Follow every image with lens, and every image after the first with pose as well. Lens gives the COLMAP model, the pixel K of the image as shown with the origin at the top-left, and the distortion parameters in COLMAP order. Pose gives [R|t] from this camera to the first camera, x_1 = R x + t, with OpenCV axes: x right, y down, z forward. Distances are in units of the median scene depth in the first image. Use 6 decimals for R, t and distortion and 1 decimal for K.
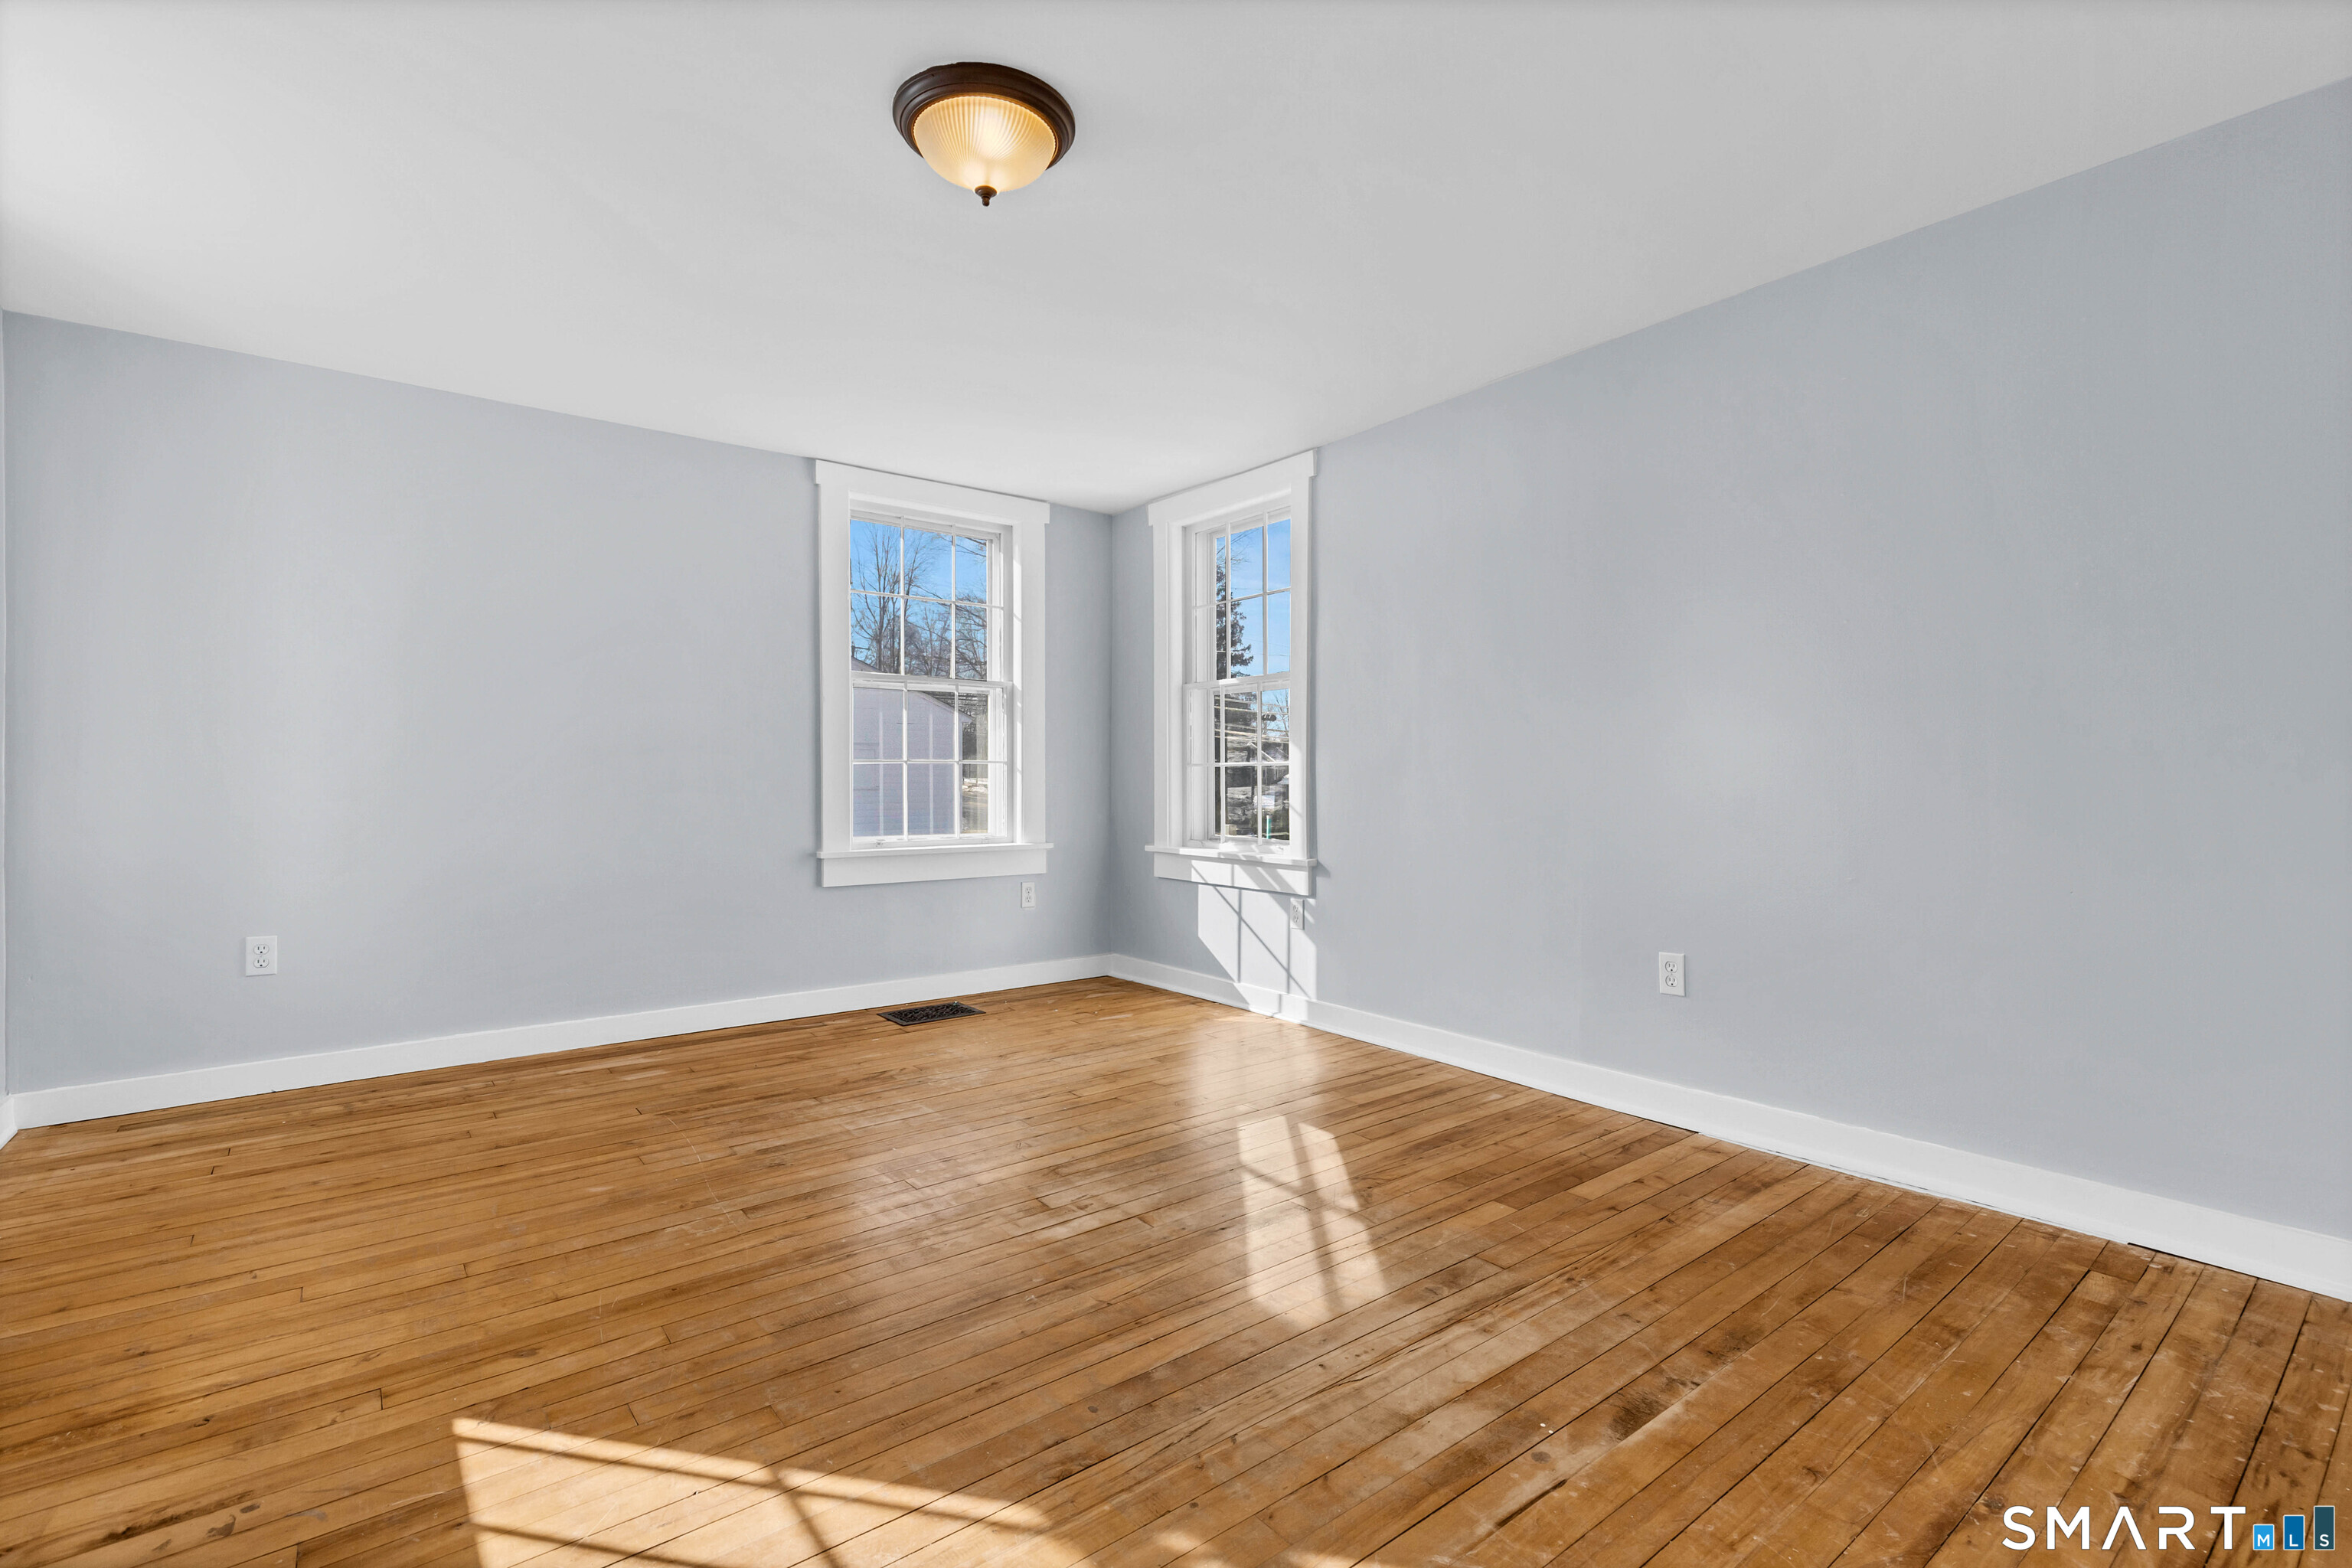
lens RADIAL K [[1076.1, 0, 1174.9], [0, 1076.1, 780.5], [0, 0, 1]] dist [-0.000877, -0.000451]
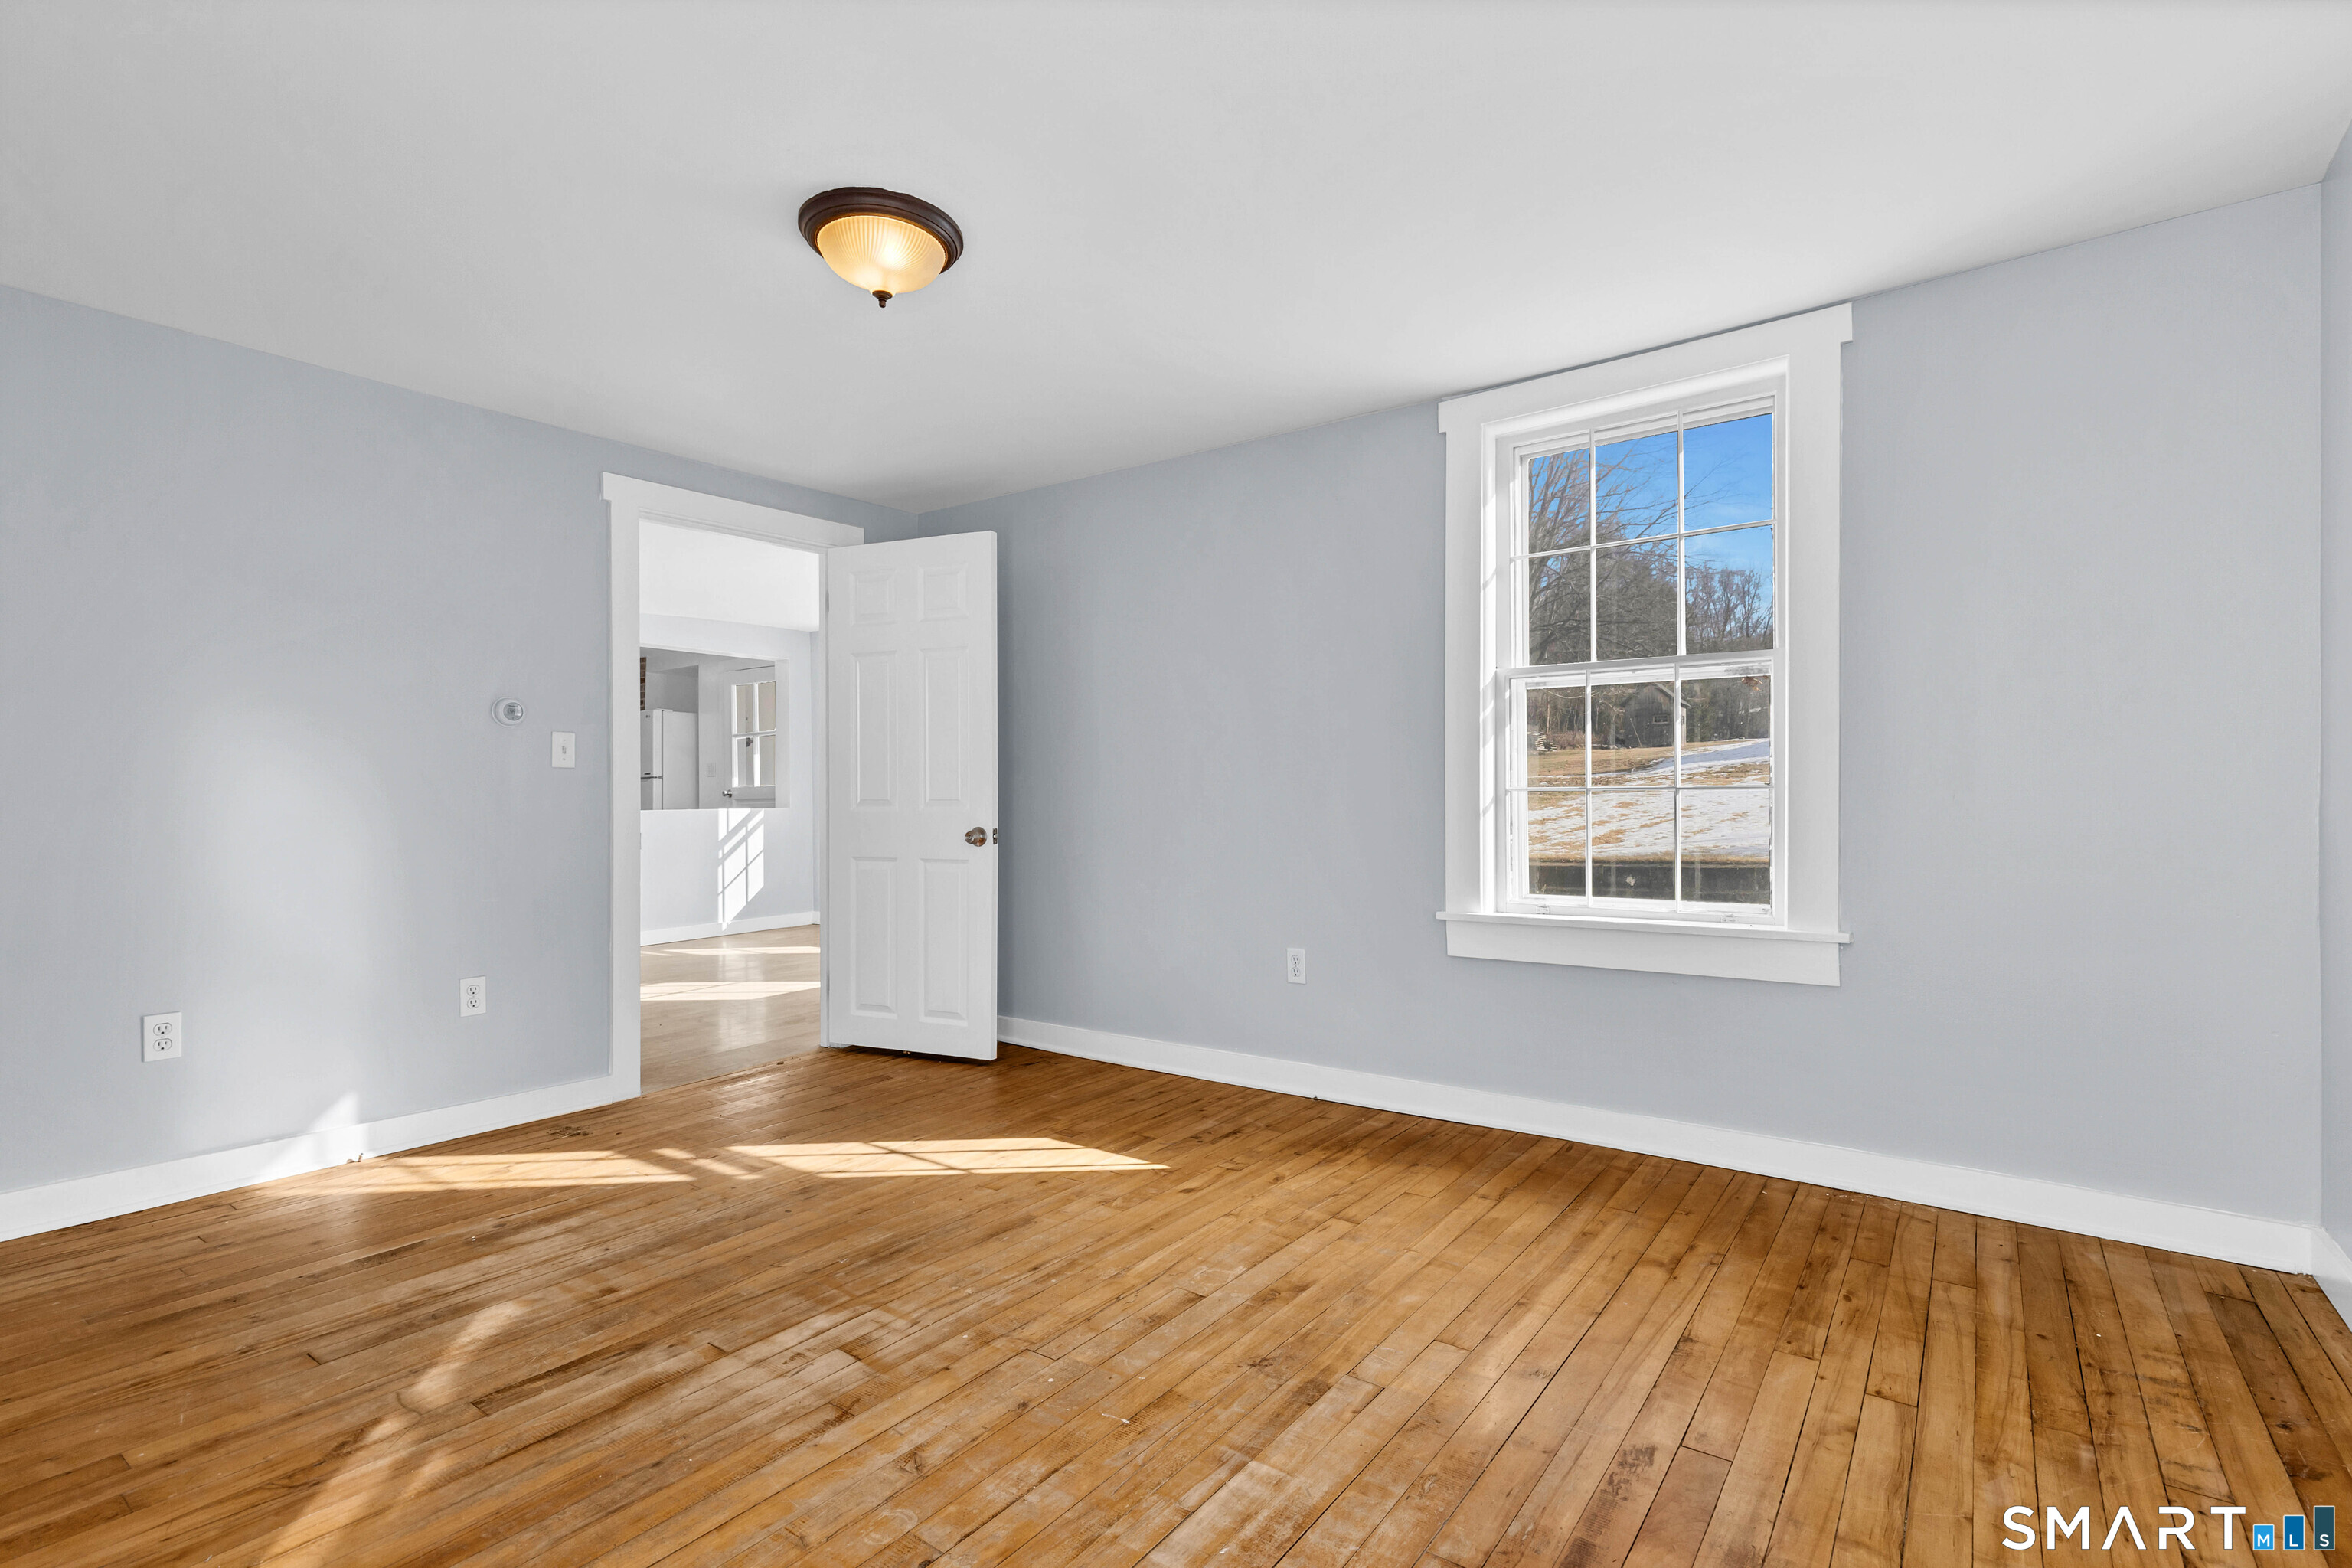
lens RADIAL K [[1076.1, 0, 1175.9], [0, 1076.1, 796.8], [0, 0, 1]] dist [-0.000877, -0.000451]
pose [[-0.967194, 0.004578, -0.253999, -0.157740], [0.004291, 0.999989, 0.001685, -0.013870], [0.254004, 0.000540, -0.967203, 1.857259]]
